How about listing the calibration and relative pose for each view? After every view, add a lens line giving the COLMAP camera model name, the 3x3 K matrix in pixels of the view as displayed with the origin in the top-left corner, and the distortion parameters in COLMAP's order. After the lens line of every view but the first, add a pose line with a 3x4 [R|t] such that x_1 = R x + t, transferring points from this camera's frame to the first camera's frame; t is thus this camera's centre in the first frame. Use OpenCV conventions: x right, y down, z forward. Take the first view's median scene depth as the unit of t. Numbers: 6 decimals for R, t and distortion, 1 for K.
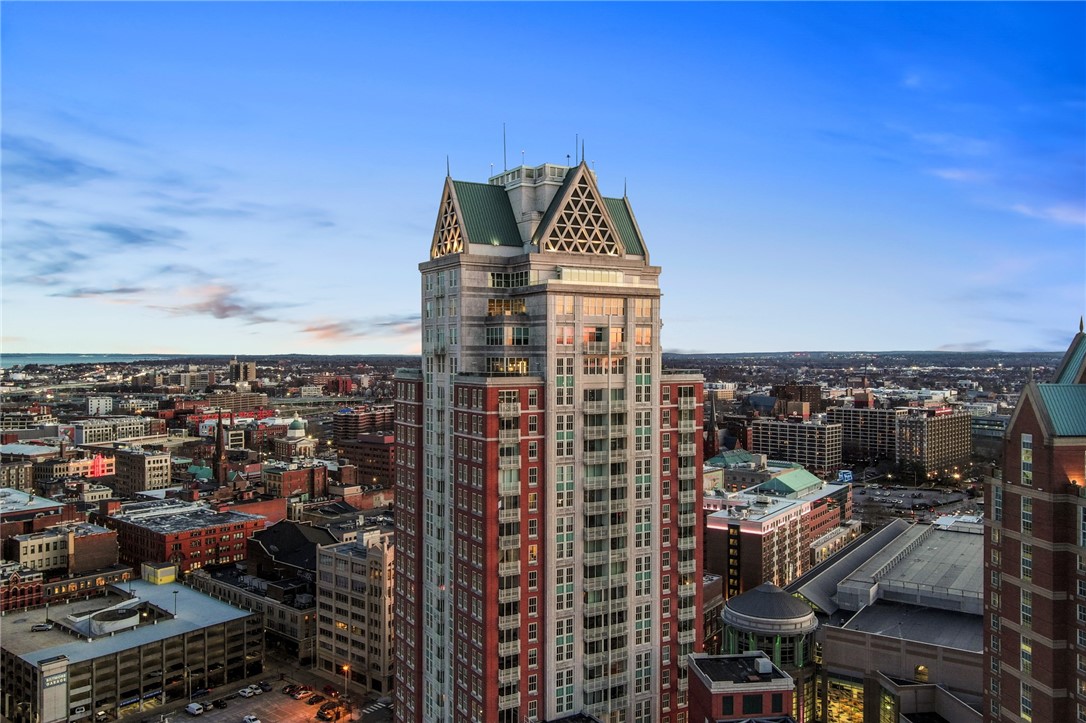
lens RADIAL K [[860.6, 0, 546.1], [0, 860.6, 357.9], [0, 0, 1]] dist [0.027120, -0.024459]
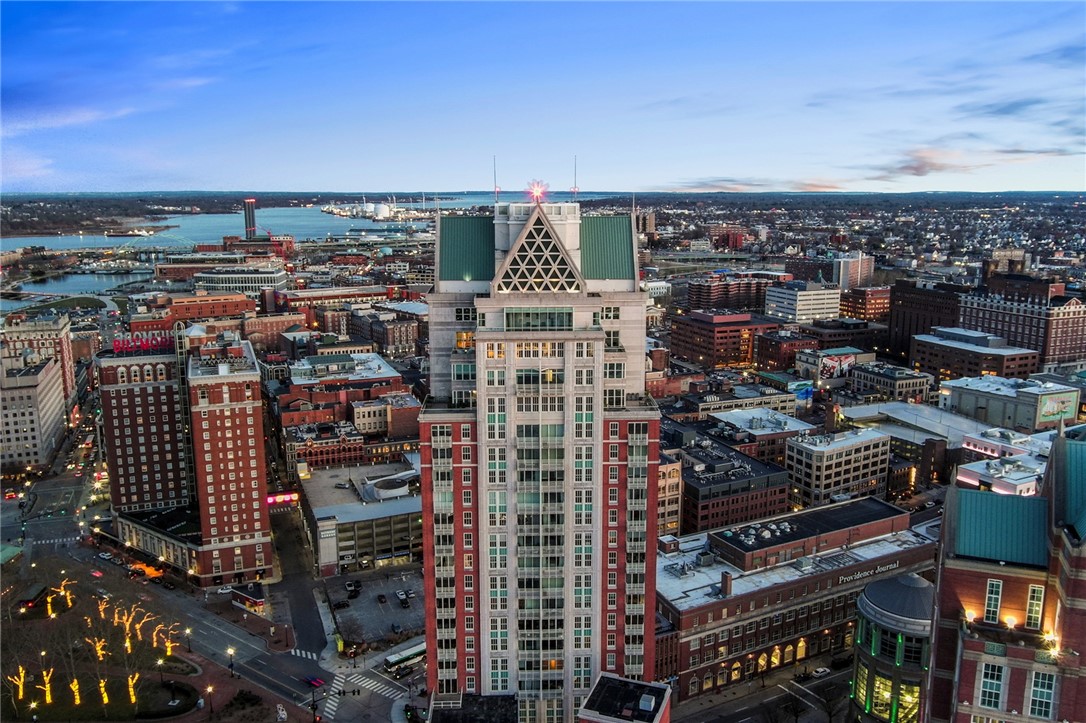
lens RADIAL K [[860.6, 0, 508.3], [0, 860.6, 377.8], [0, 0, 1]] dist [0.027120, -0.024459]
pose [[0.885290, 0.089736, -0.456299, 0.503853], [-0.001624, 0.981796, 0.189931, -0.220474], [0.465037, -0.167403, 0.869320, 0.053776]]
